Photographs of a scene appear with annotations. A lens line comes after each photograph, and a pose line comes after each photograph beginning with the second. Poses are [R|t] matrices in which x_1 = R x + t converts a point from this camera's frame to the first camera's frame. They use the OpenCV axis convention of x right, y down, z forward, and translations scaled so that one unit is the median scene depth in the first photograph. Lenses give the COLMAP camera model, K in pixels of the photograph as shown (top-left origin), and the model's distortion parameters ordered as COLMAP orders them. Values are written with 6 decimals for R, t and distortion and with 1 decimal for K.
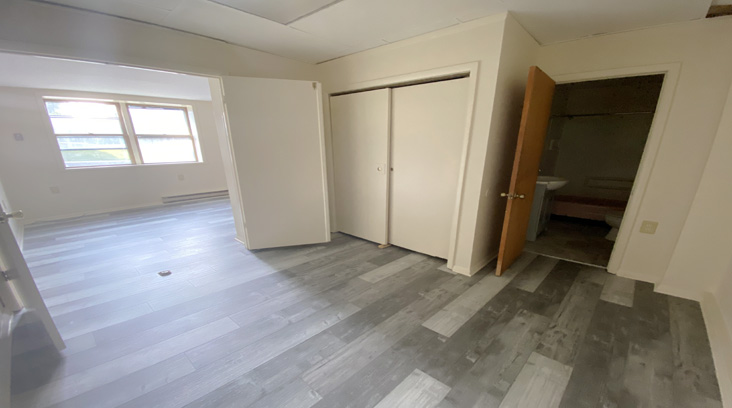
lens RADIAL K [[308.3, 0, 366.0], [0, 308.3, 204.0], [0, 0, 1]] dist [0.000352, -0.012262]
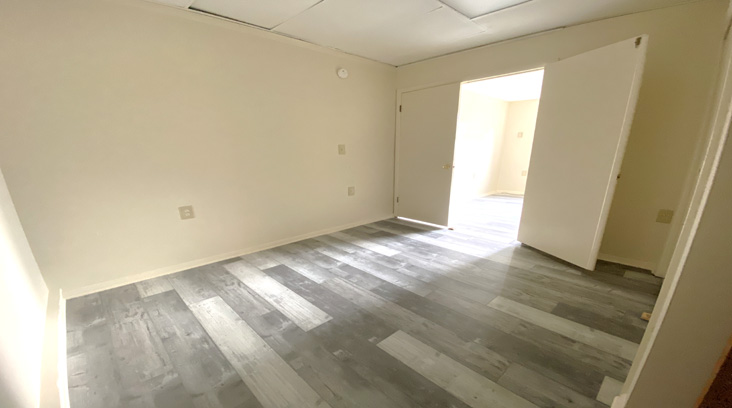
lens RADIAL K [[308.3, 0, 366.0], [0, 308.3, 204.0], [0, 0, 1]] dist [0.000352, -0.012262]
pose [[-0.067561, 0.186694, -0.980092, 0.985972], [-0.185733, 0.962812, 0.196205, -0.111447], [0.980275, 0.195291, -0.030373, 0.861618]]
